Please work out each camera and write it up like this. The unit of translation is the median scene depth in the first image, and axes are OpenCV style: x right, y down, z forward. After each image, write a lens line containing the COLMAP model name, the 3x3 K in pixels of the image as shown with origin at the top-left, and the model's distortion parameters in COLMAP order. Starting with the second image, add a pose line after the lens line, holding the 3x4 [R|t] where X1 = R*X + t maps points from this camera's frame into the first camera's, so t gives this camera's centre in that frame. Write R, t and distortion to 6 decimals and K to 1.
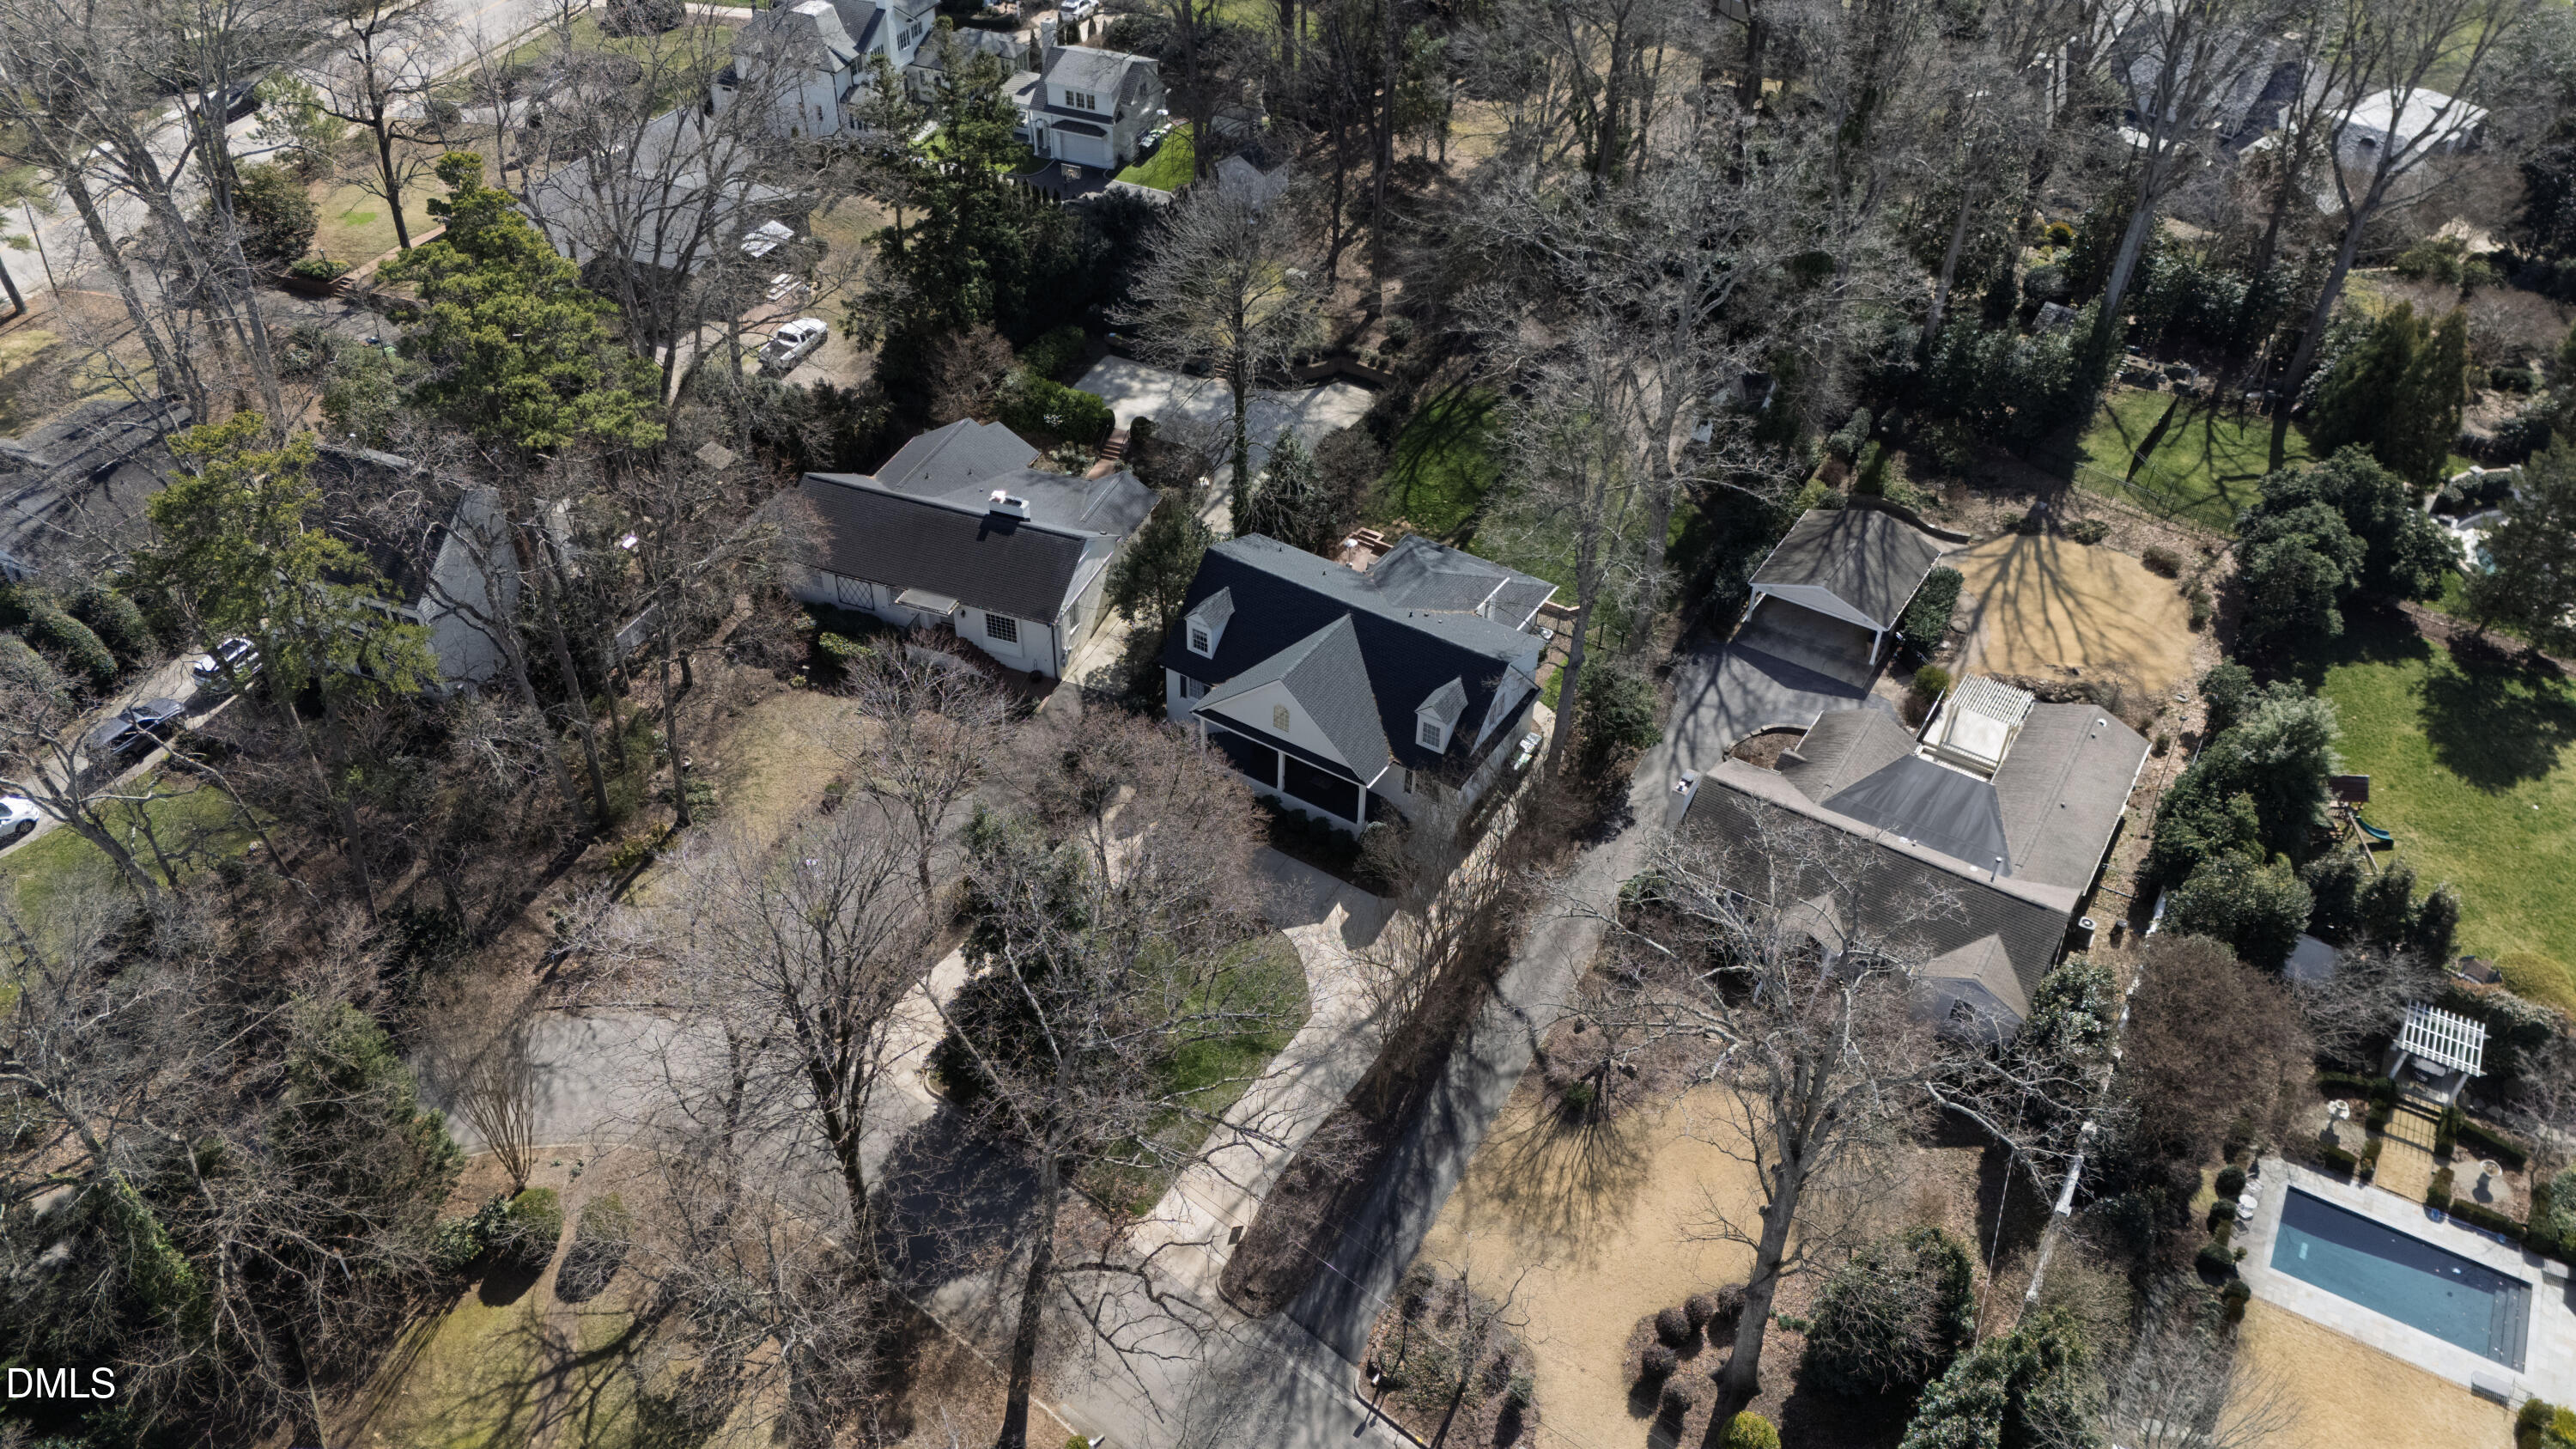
lens RADIAL K [[1892.4, 0, 1289.0], [0, 1892.4, 735.1], [0, 0, 1]] dist [0.062805, -0.050001]
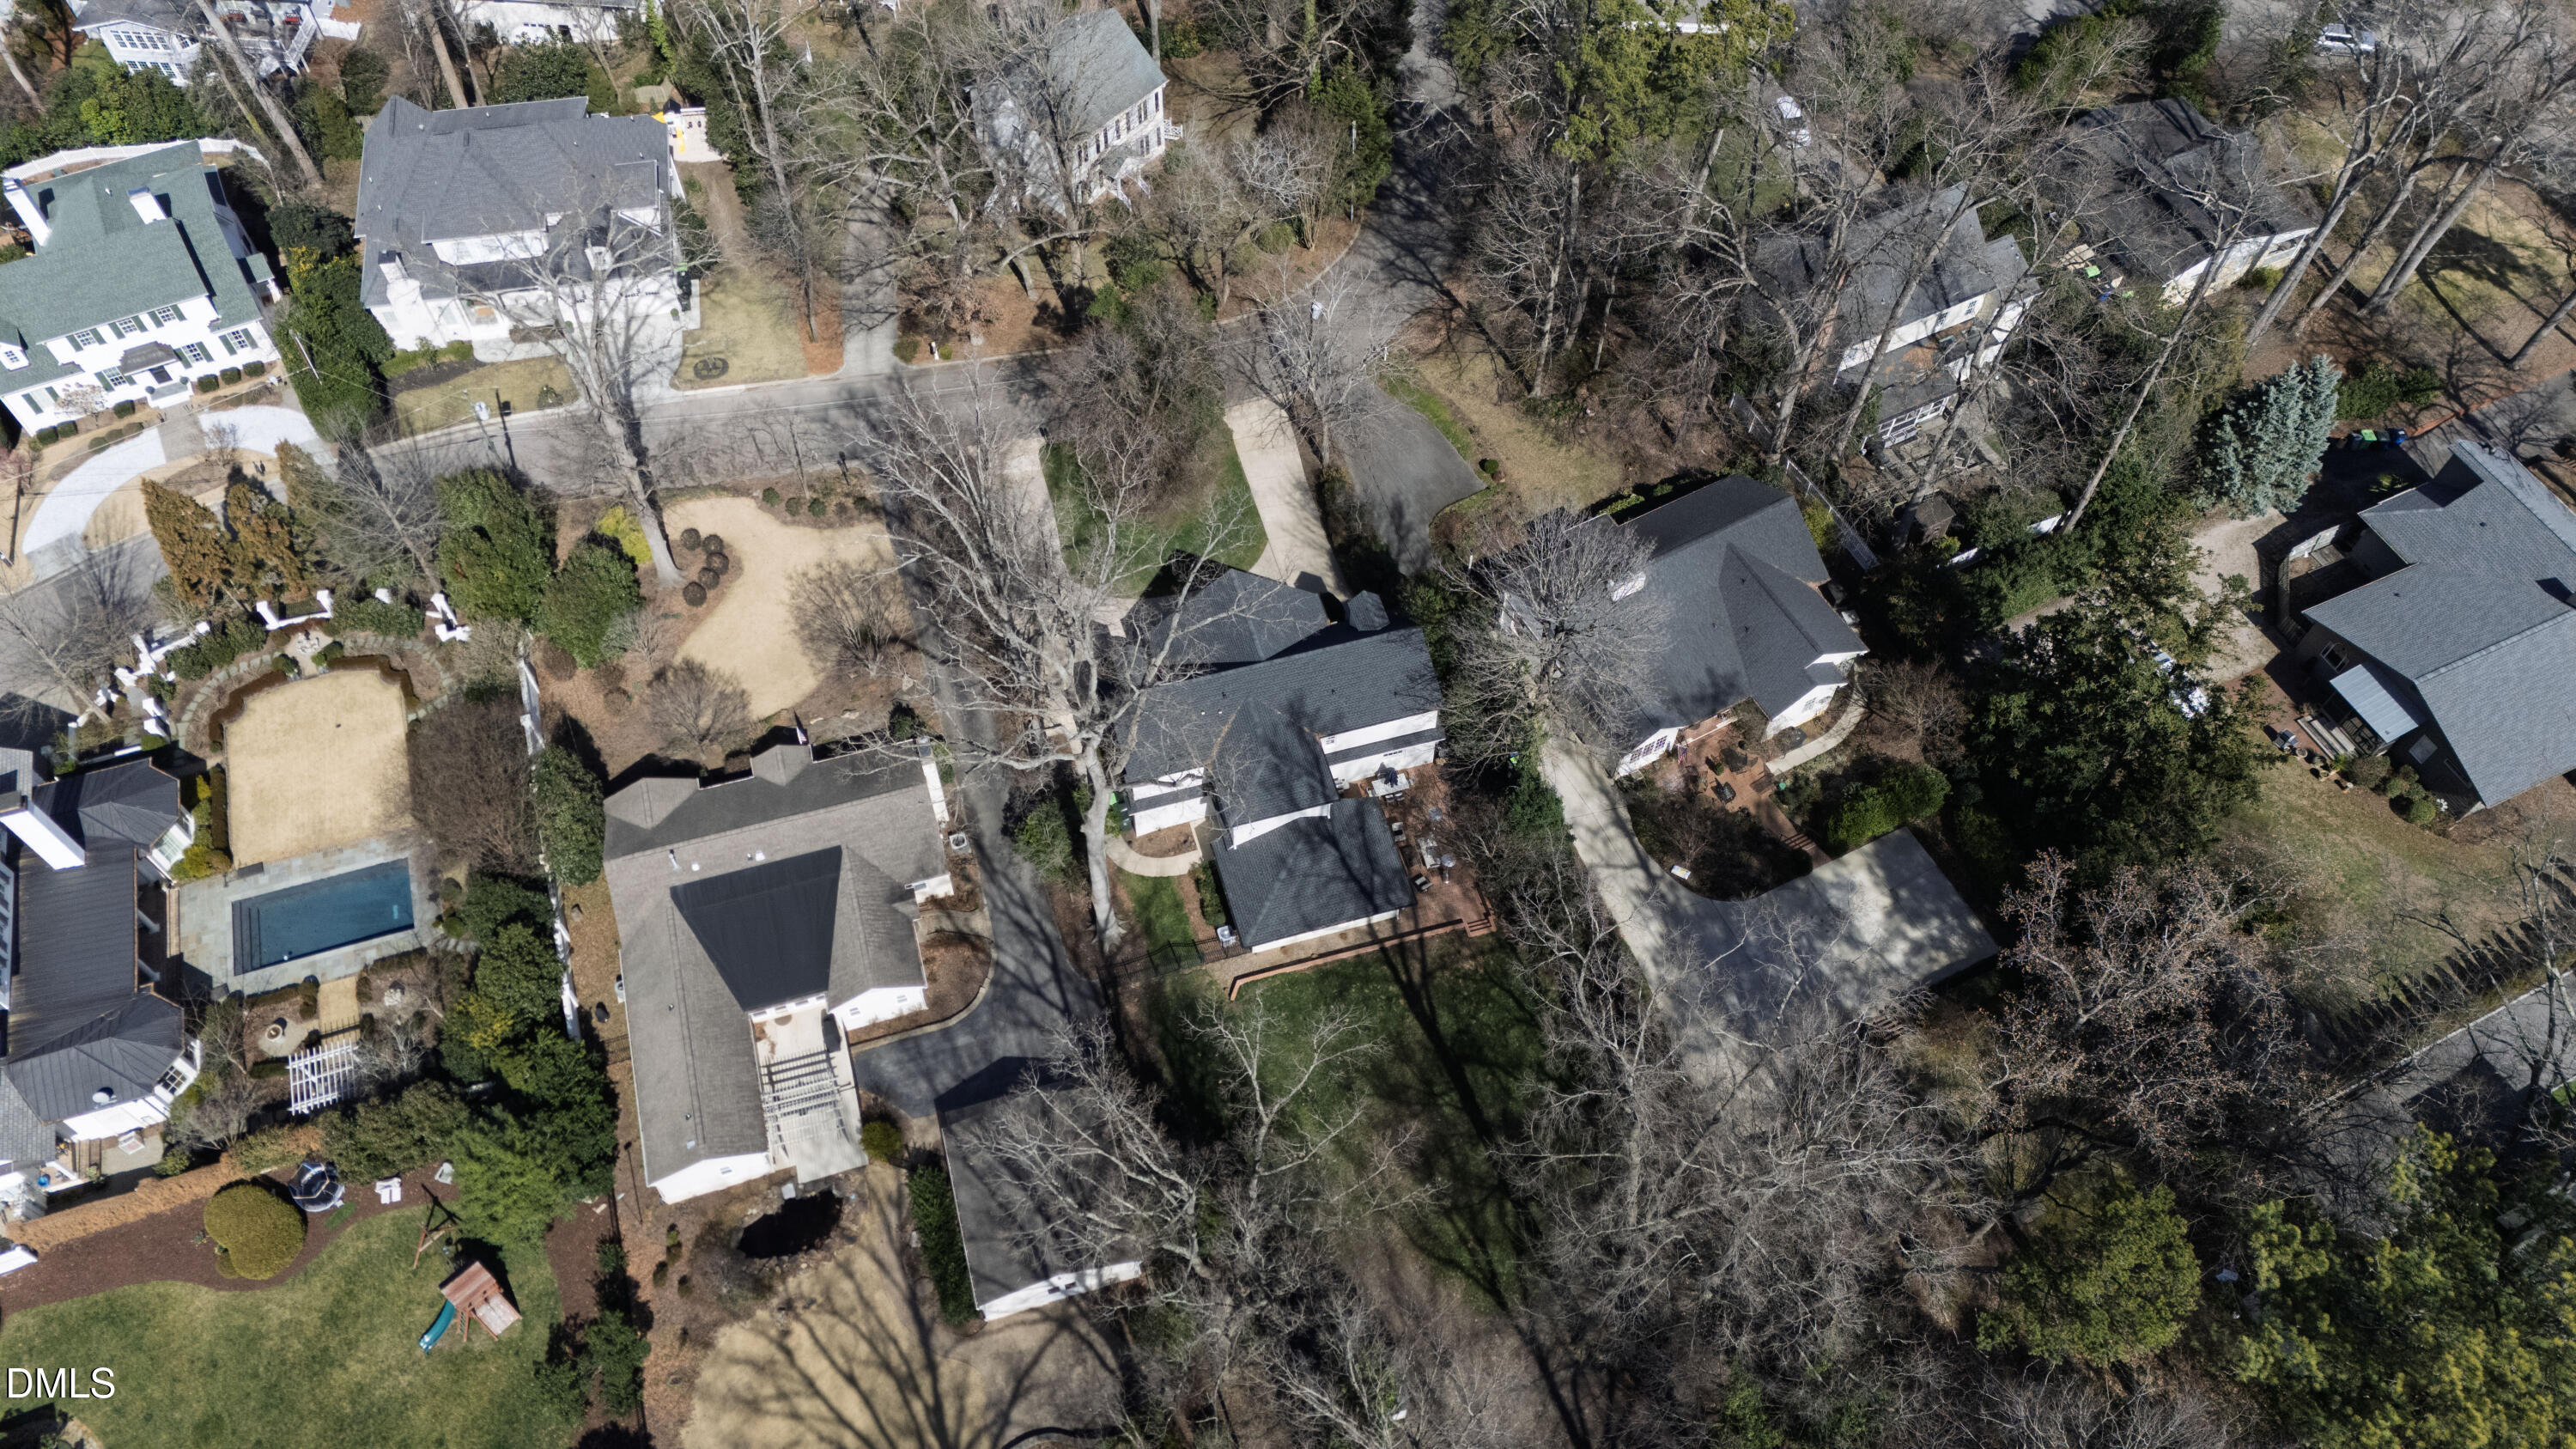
lens RADIAL K [[1892.4, 0, 1296.0], [0, 1892.4, 723.4], [0, 0, 1]] dist [0.062805, -0.050001]
pose [[-0.653793, 0.616169, -0.439193, 0.488039], [-0.505688, 0.075973, 0.859365, -0.944054], [0.562880, 0.783942, 0.261918, 0.708924]]
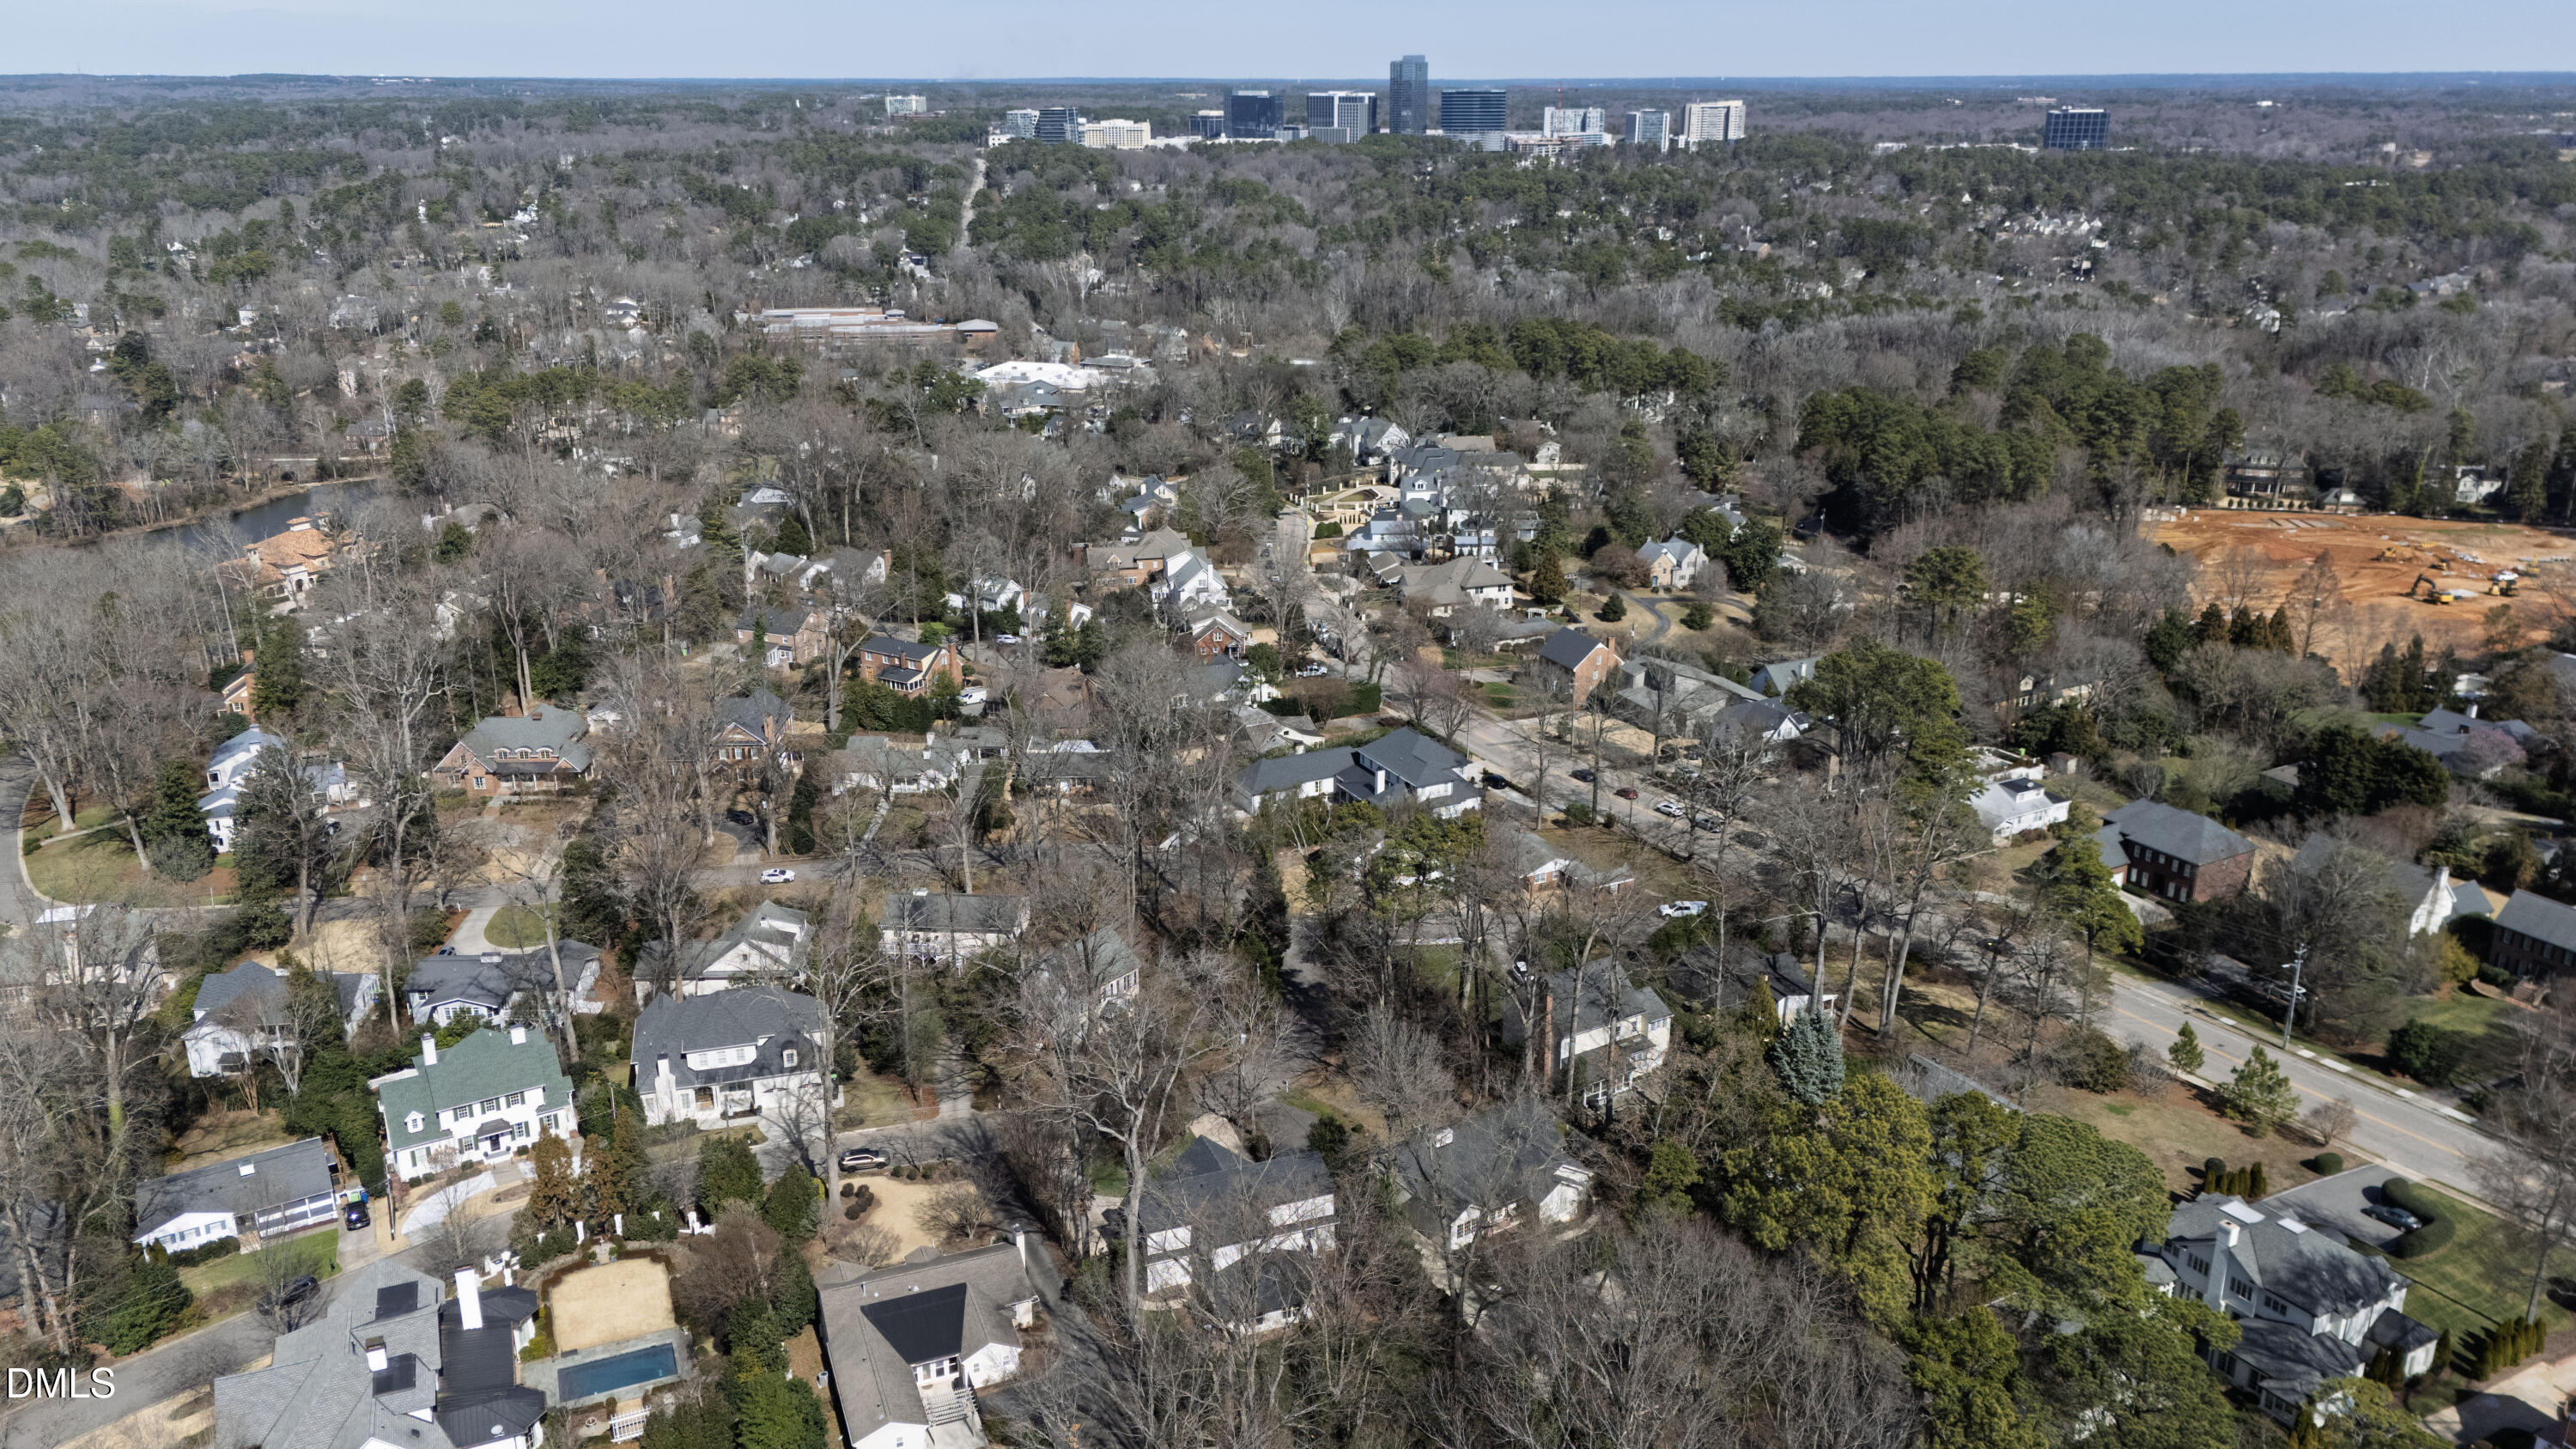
lens RADIAL K [[1892.4, 0, 1297.2], [0, 1892.4, 722.7], [0, 0, 1]] dist [0.062805, -0.050001]
pose [[-0.591009, 0.236562, -0.771198, 1.195908], [-0.524731, 0.613374, 0.590279, -1.332583], [0.612671, 0.753532, -0.238379, 1.080092]]
